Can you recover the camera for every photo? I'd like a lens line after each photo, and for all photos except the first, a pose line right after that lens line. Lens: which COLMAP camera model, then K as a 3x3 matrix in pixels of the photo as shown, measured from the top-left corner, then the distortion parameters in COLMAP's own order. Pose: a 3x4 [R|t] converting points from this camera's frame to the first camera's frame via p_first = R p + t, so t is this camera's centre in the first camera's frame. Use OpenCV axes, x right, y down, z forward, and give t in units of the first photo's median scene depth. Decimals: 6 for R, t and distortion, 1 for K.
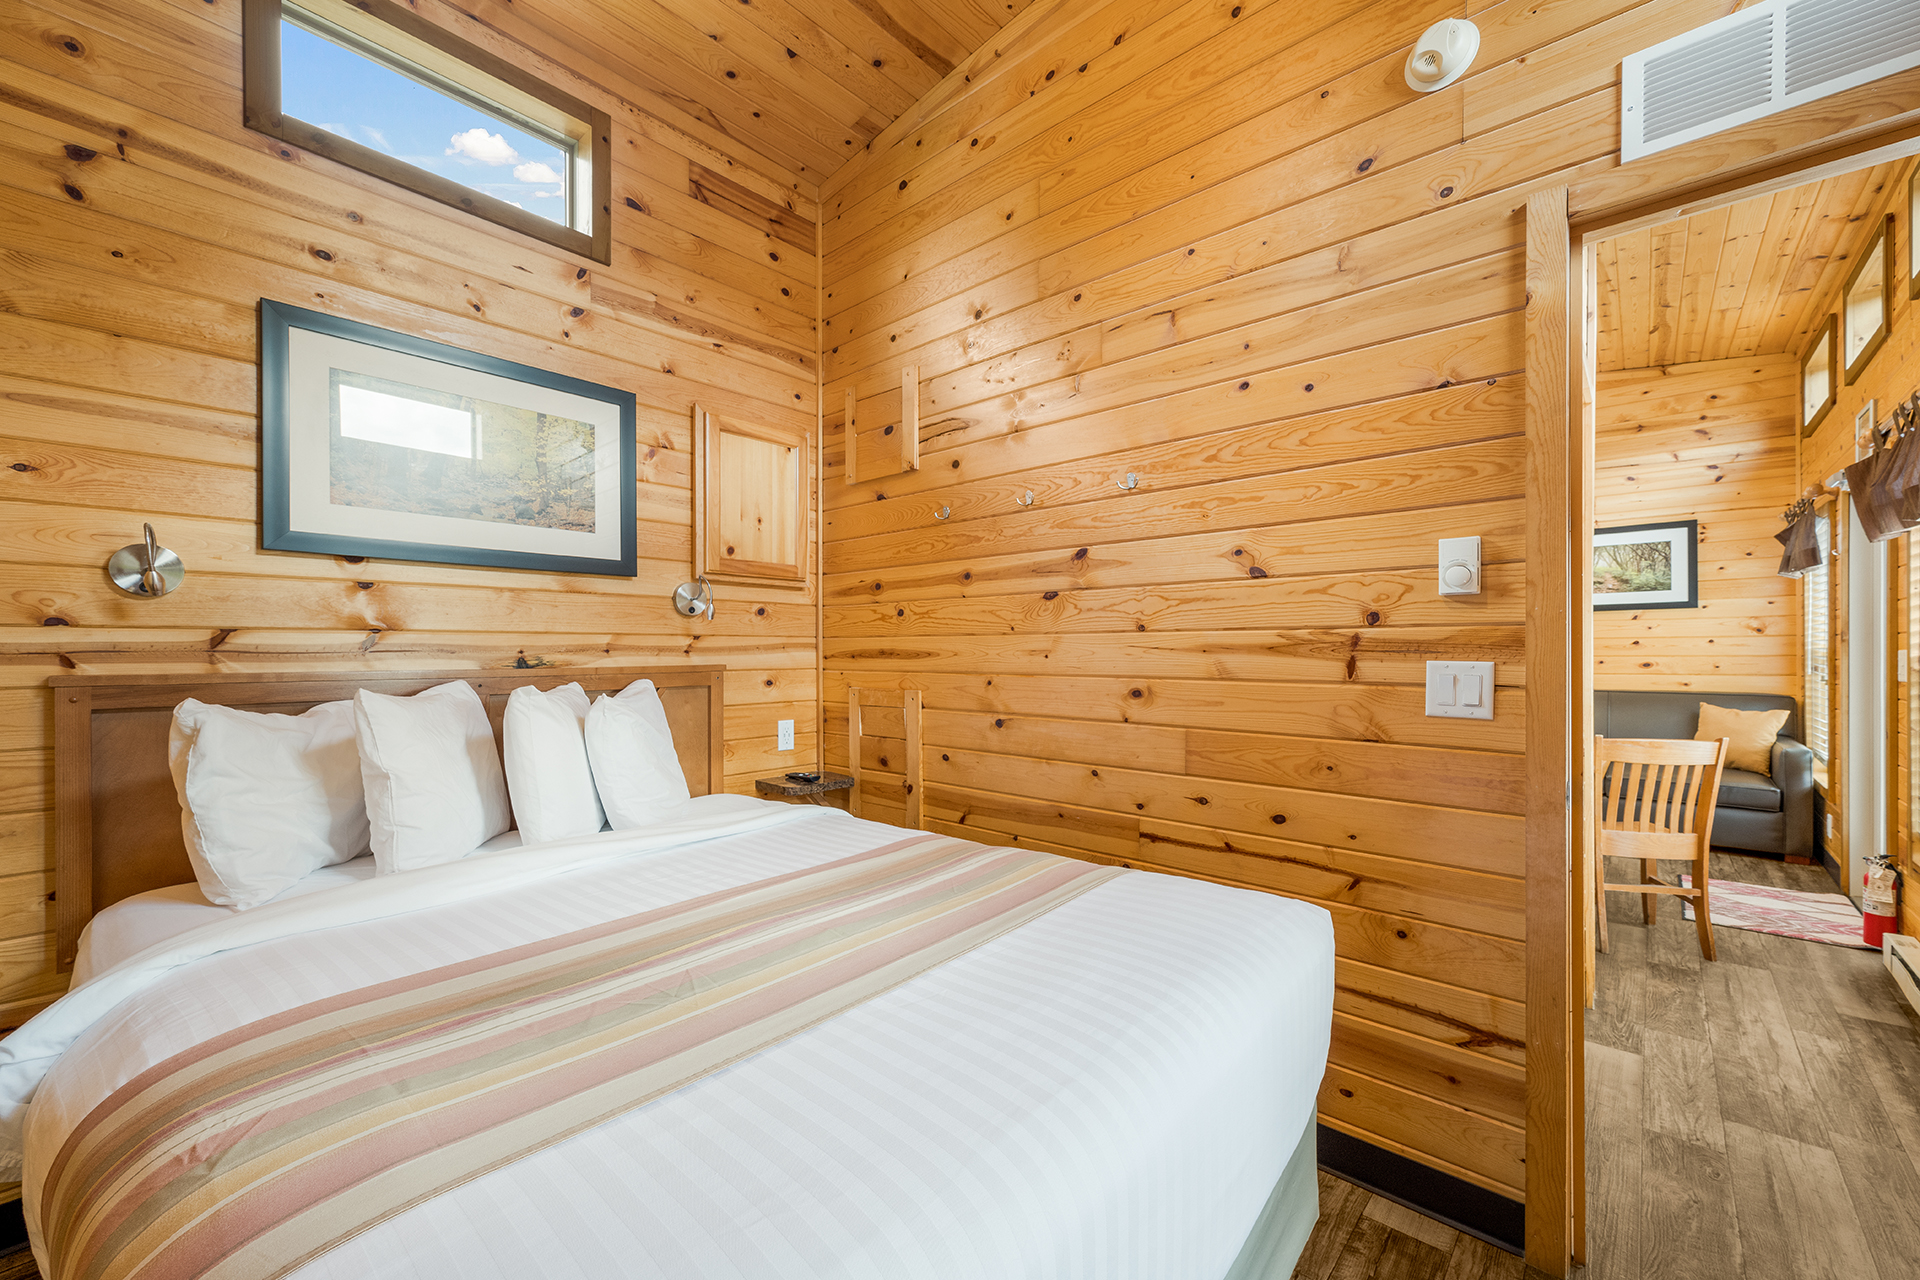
lens RADIAL K [[763.5, 0, 960.5], [0, 763.5, 650.2], [0, 0, 1]] dist [0.001654, 0.000178]
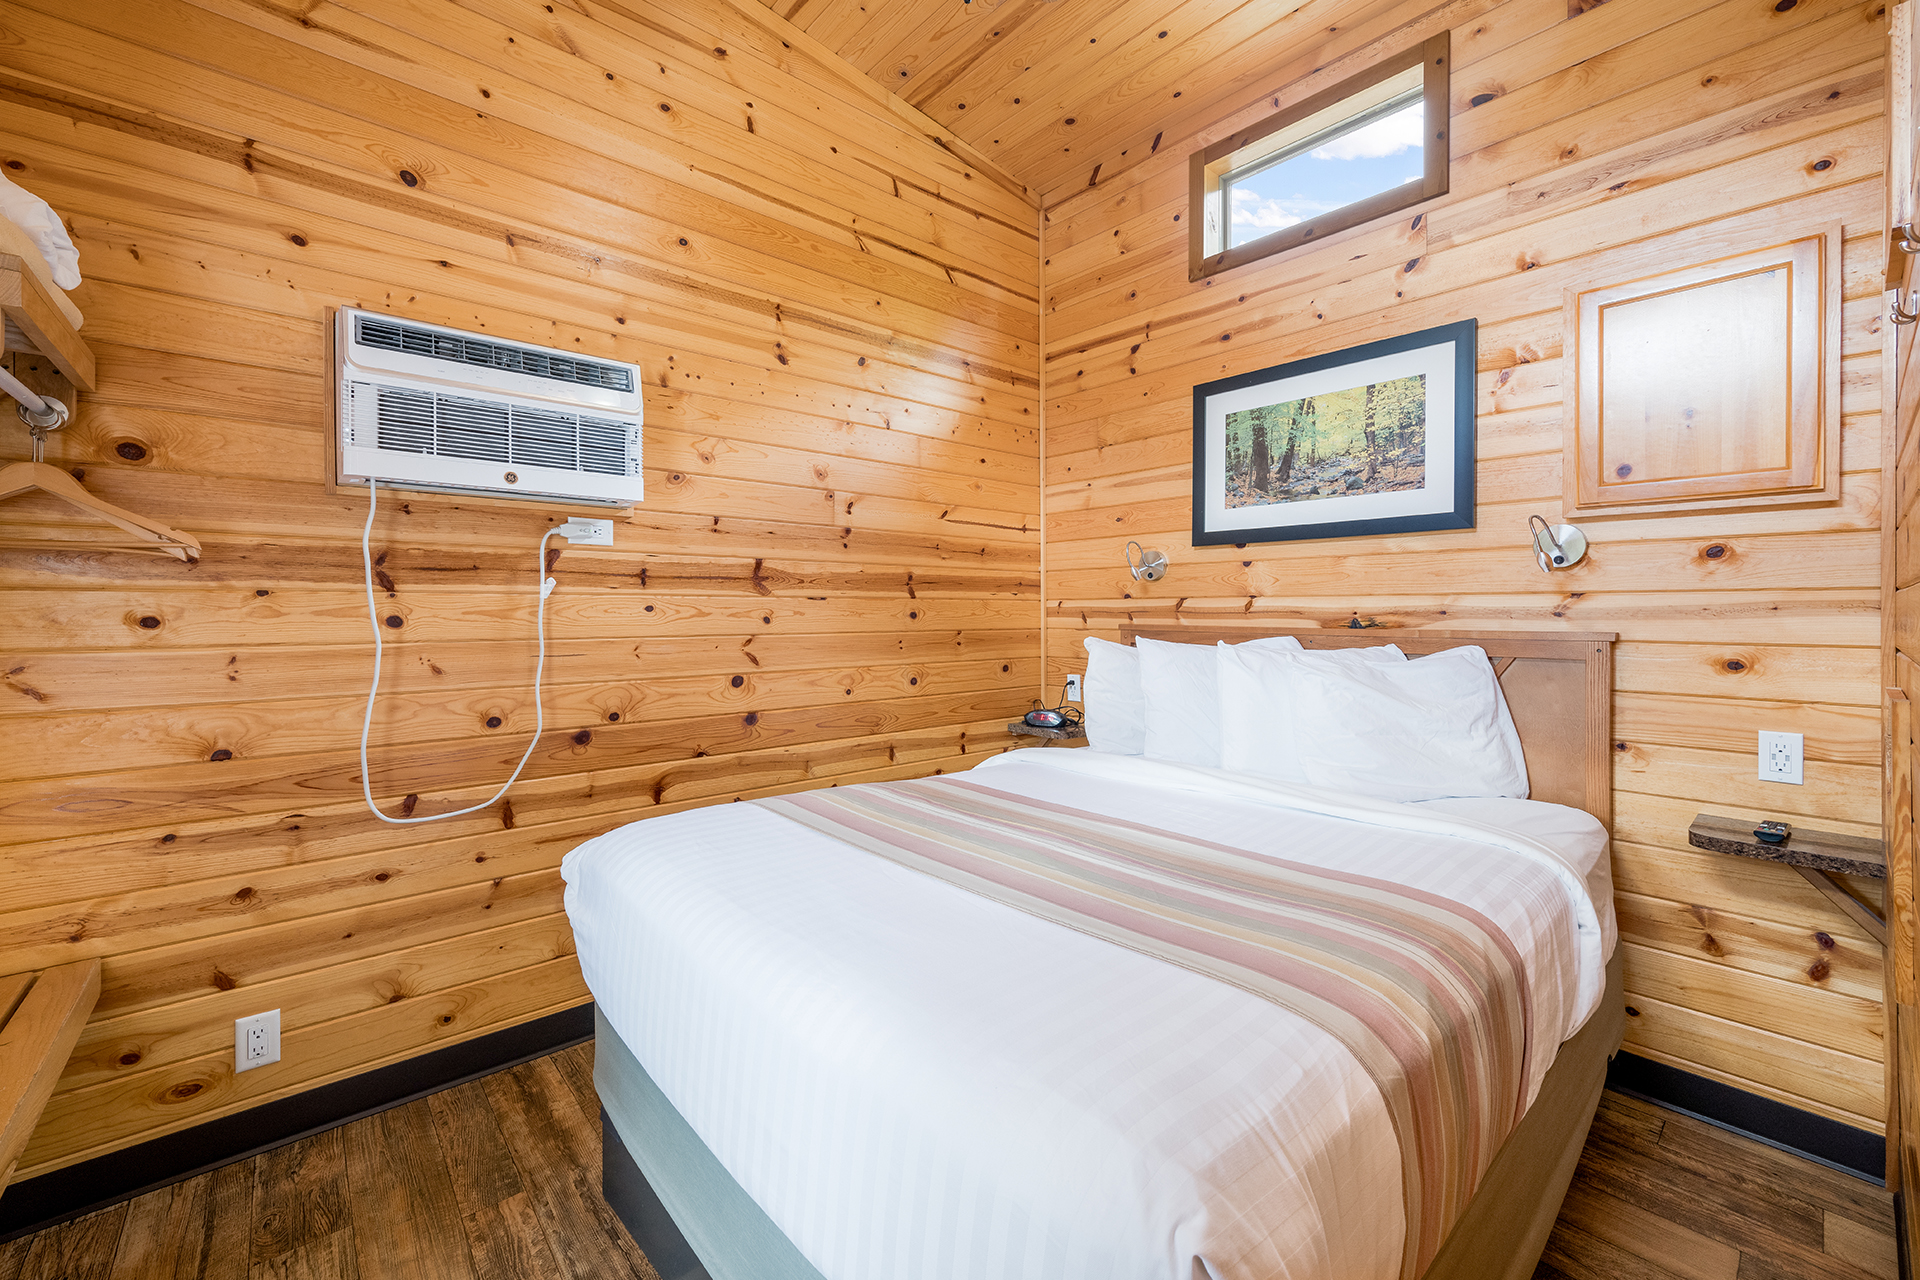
lens RADIAL K [[761.4, 0, 964.8], [0, 761.4, 609.9], [0, 0, 1]] dist [-0.001825, -0.000158]
pose [[-0.111648, 0.001475, -0.993747, 0.524439], [-0.001221, 0.999998, 0.001622, -0.003074], [0.993747, 0.001394, -0.111646, 0.539200]]
